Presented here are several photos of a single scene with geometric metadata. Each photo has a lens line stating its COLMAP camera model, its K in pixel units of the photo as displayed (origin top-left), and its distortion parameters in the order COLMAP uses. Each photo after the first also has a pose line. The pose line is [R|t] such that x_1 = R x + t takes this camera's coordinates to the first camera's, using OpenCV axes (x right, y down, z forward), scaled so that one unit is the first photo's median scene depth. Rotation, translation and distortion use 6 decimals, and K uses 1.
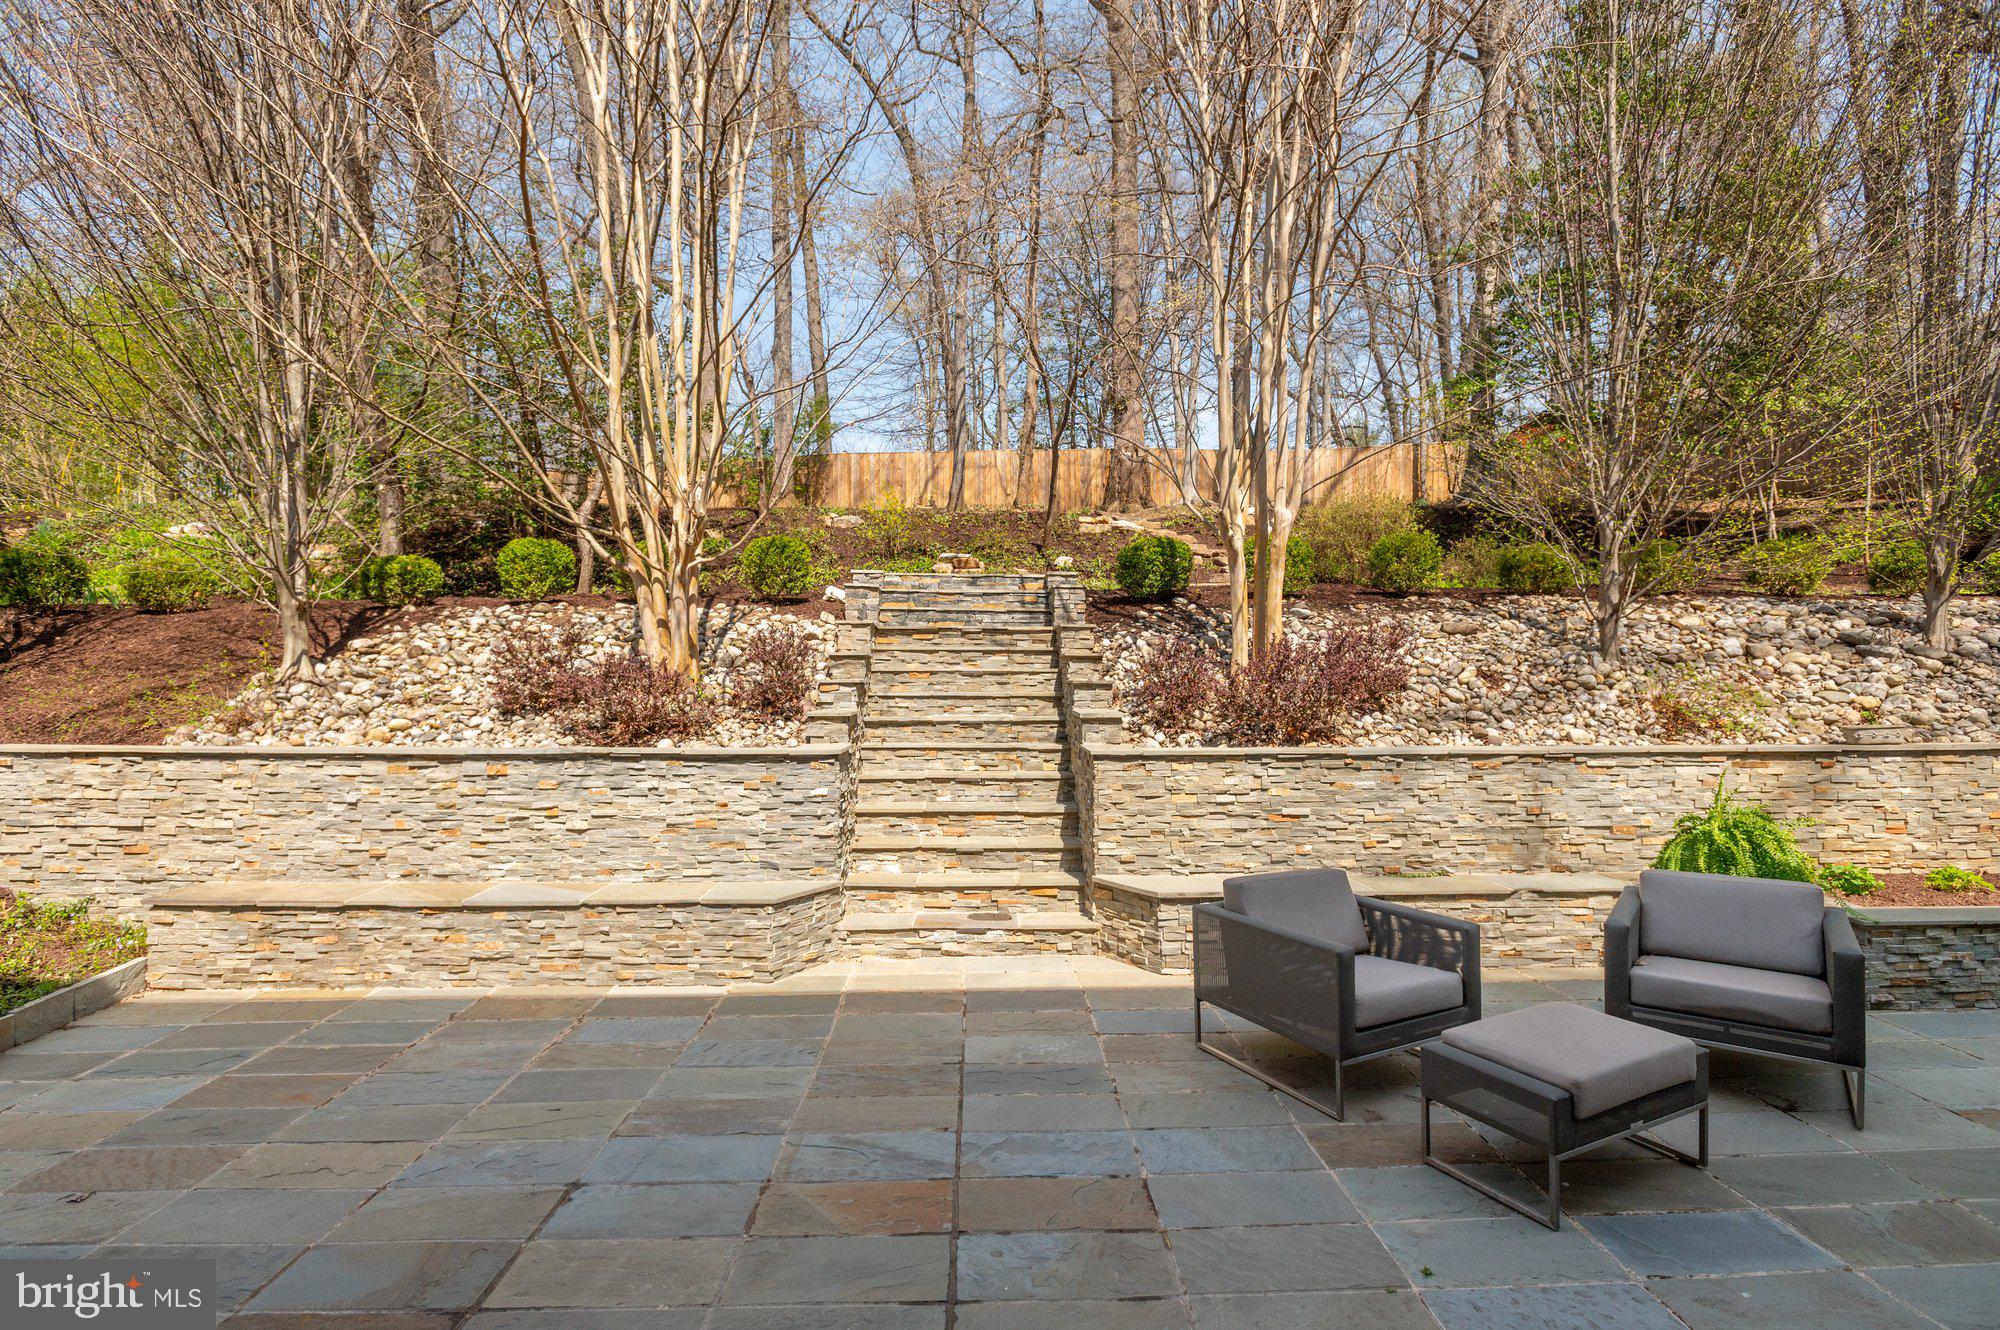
lens RADIAL K [[939.5, 0, 987.4], [0, 939.5, 670.9], [0, 0, 1]] dist [-0.011517, 0.000846]
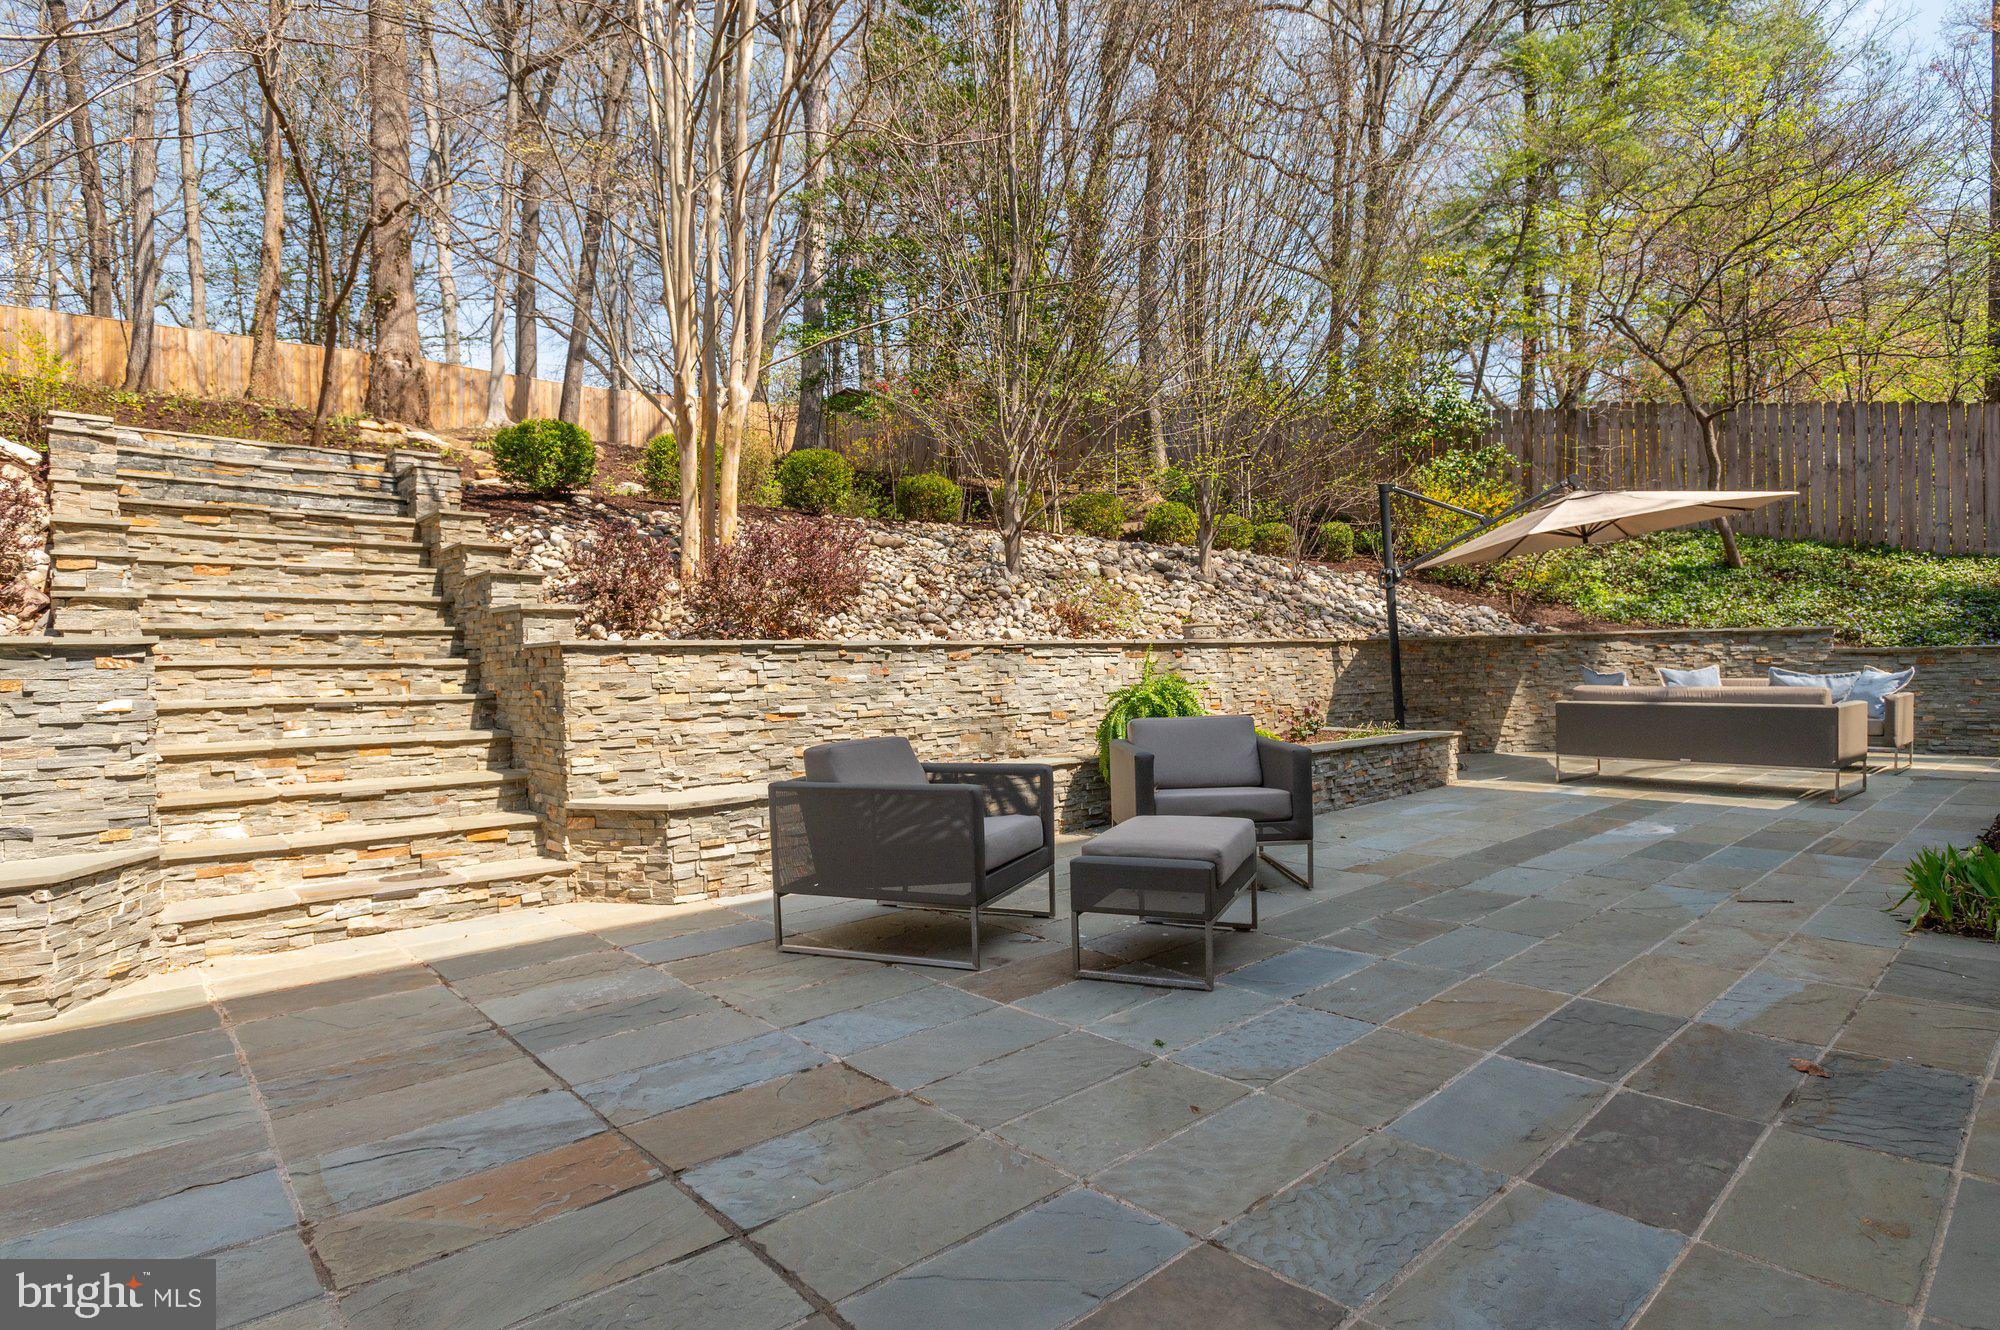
lens RADIAL K [[1052.0, 0, 980.8], [0, 1052.0, 665.9], [0, 0, 1]] dist [-0.022386, 0.001249]
pose [[0.770244, -0.016287, 0.637541, -0.167575], [0.013636, 0.999866, 0.009068, 0.100081], [-0.637603, 0.001709, 0.770363, 0.113464]]
